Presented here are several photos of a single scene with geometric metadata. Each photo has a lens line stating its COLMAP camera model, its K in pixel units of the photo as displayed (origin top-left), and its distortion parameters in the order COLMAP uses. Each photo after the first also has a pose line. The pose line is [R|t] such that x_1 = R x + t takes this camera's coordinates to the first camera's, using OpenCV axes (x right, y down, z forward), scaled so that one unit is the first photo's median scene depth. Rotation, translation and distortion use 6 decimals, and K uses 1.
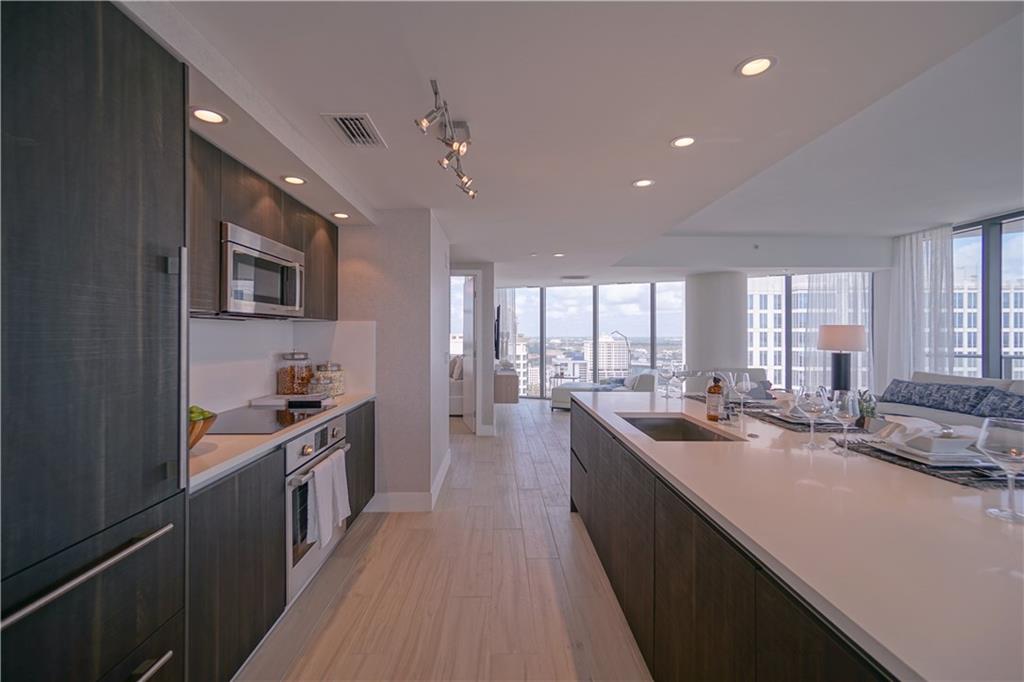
lens RADIAL K [[452.4, 0, 526.5], [0, 452.4, 339.6], [0, 0, 1]] dist [-0.014292, 0.008290]
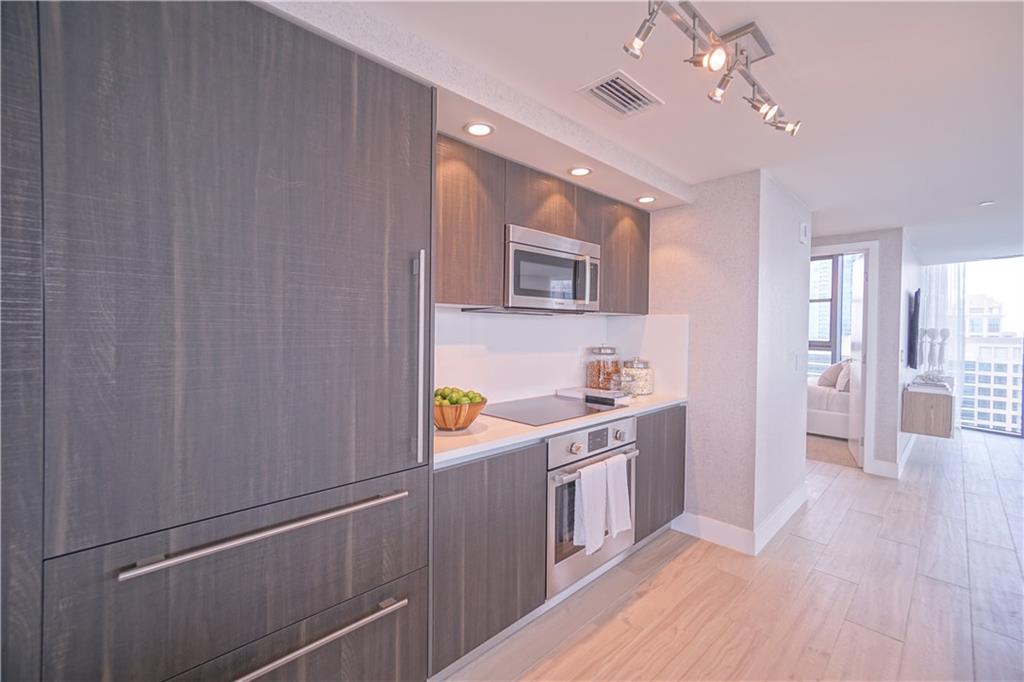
lens RADIAL K [[452.4, 0, 509.8], [0, 452.4, 336.7], [0, 0, 1]] dist [-0.014292, 0.008290]
pose [[0.653810, 0.024076, -0.756276, 0.129549], [-0.020678, 0.999689, 0.013948, -0.004570], [0.756376, 0.006519, 0.654104, 0.228063]]
